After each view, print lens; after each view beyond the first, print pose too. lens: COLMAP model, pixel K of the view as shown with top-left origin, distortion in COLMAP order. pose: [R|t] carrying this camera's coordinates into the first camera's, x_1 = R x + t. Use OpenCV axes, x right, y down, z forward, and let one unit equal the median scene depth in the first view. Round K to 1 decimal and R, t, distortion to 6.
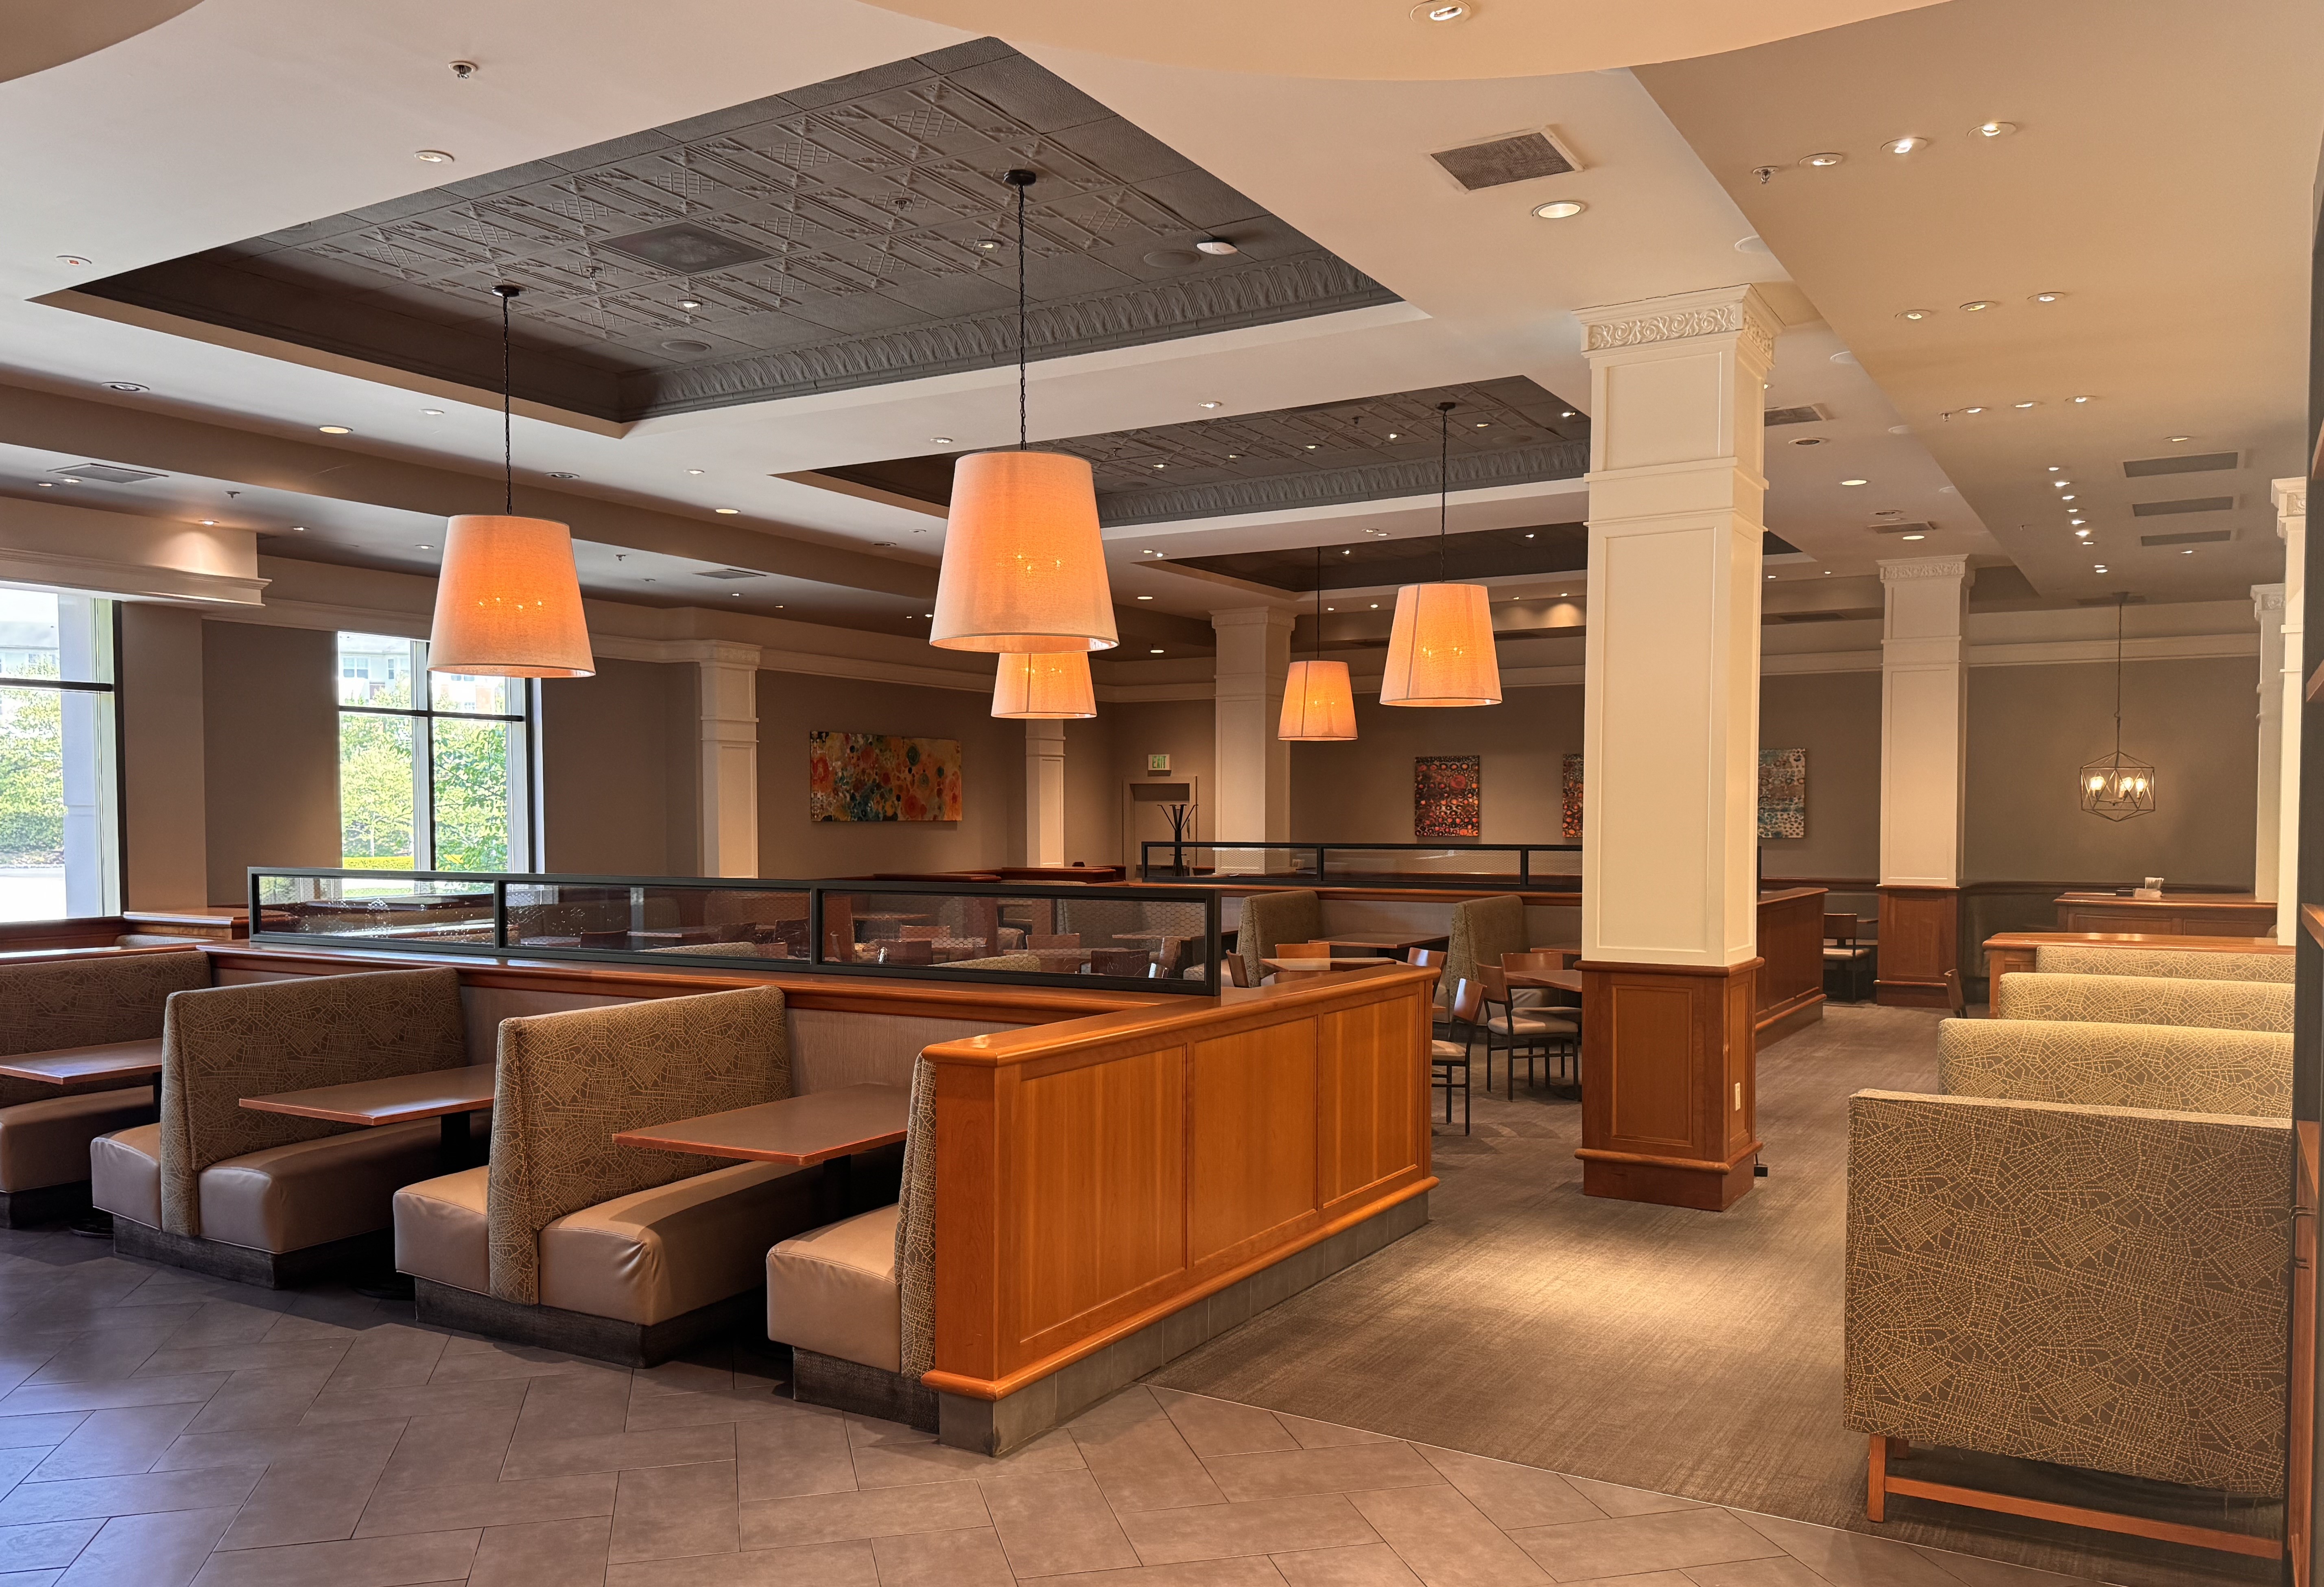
lens RADIAL K [[1781.1, 0, 1167.1], [0, 1781.1, 798.0], [0, 0, 1]] dist [0.012621, 0.001747]
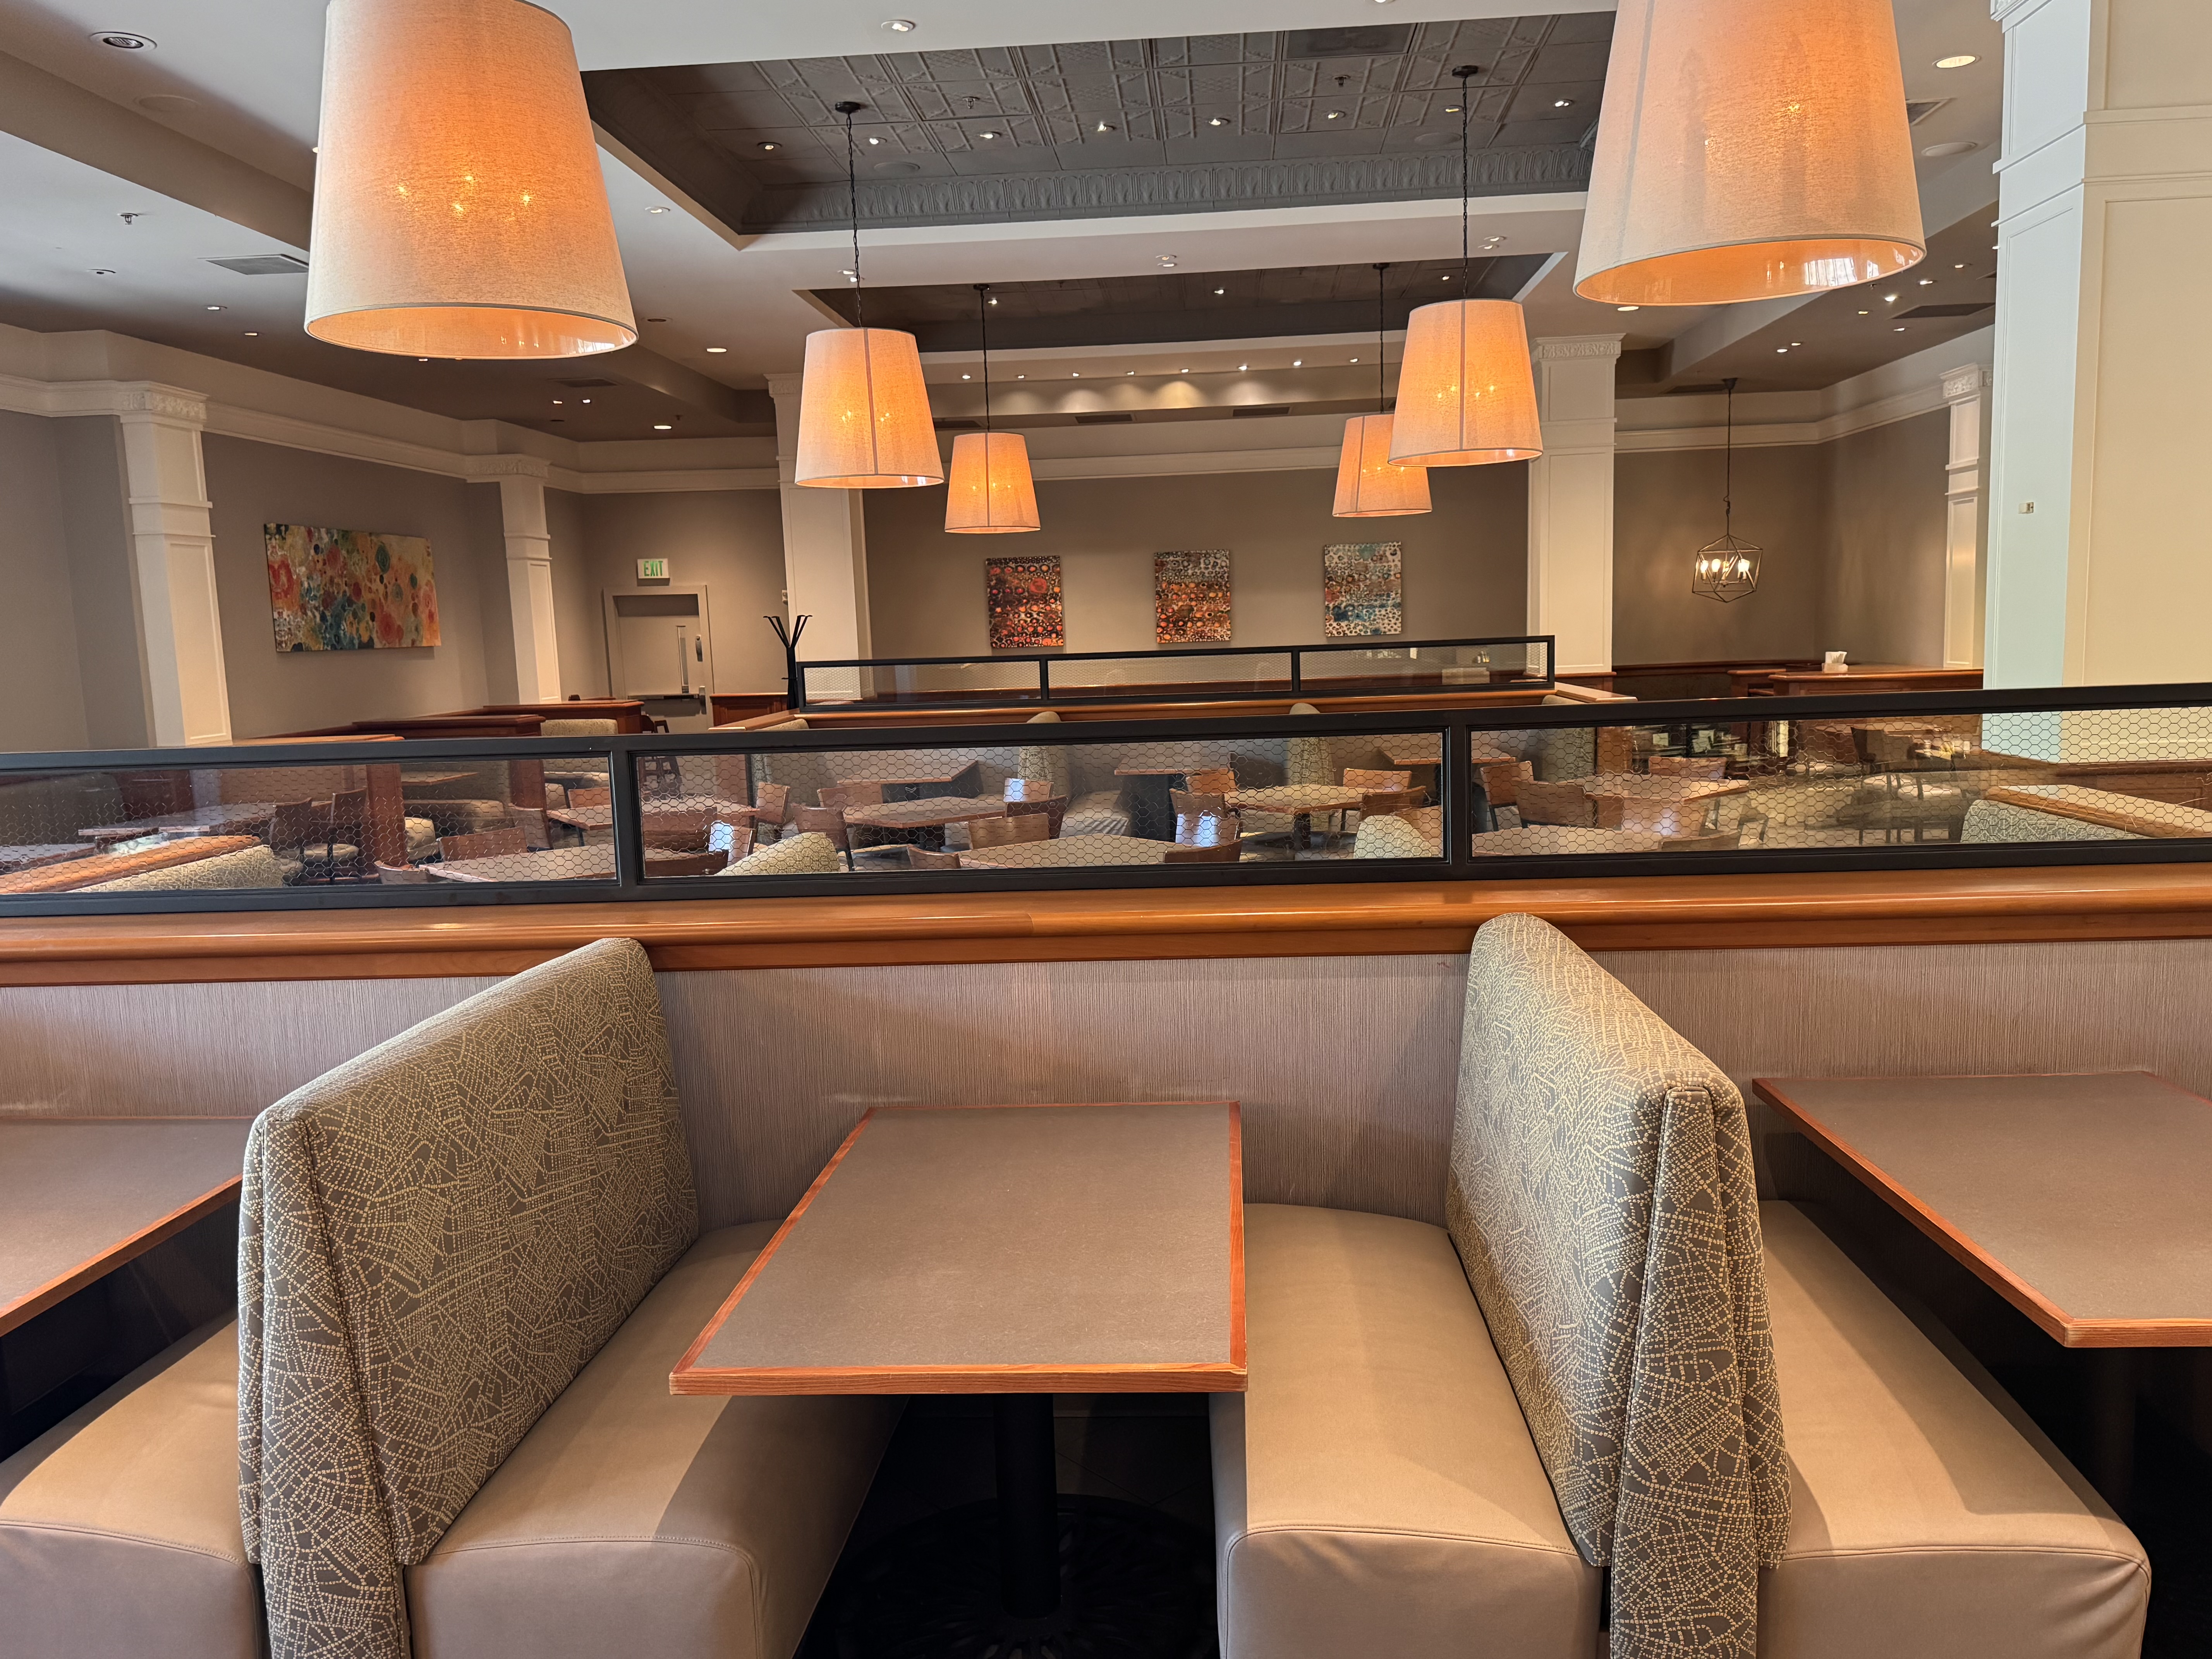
lens RADIAL K [[1730.1, 0, 1108.1], [0, 1730.1, 825.0], [0, 0, 1]] dist [0.086241, -0.009468]
pose [[0.894091, -0.079488, 0.440775, -0.203386], [0.025990, 0.991675, 0.126116, 0.001440], [-0.447130, -0.101304, 0.888714, 0.201420]]
